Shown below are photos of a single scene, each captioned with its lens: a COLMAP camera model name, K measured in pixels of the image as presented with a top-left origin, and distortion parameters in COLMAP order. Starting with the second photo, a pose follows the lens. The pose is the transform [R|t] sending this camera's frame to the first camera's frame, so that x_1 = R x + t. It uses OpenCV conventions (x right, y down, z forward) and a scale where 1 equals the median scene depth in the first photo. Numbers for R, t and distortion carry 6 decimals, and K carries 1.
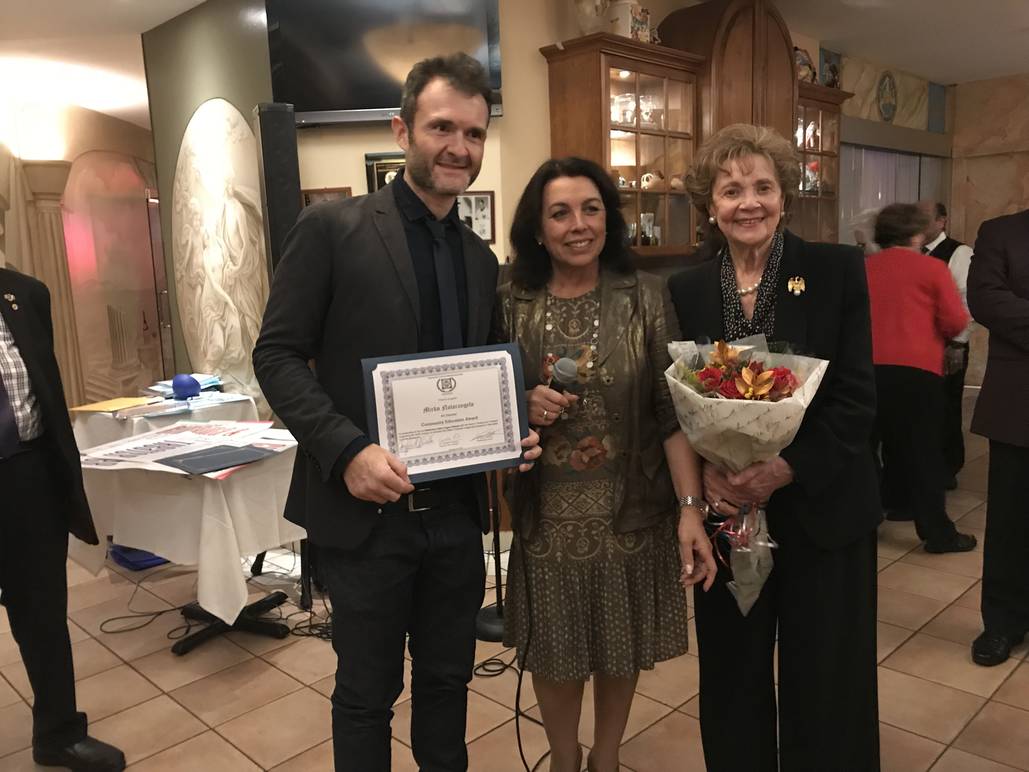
lens RADIAL K [[897.5, 0, 521.3], [0, 897.5, 384.1], [0, 0, 1]] dist [0.042078, -0.018257]
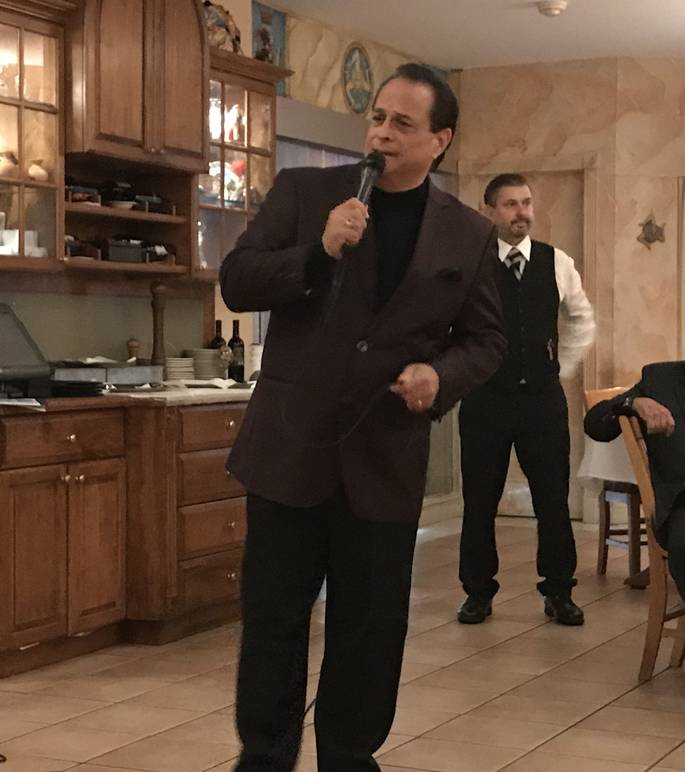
lens RADIAL K [[1835.2, 0, 340.7], [0, 1835.2, 385.0], [0, 0, 1]] dist [0.173636, 0.000000]
pose [[0.951958, 0.034022, 0.304332, -0.033691], [0.002259, 0.993002, -0.118077, 0.105403], [-0.306220, 0.113092, 0.945219, -0.391171]]
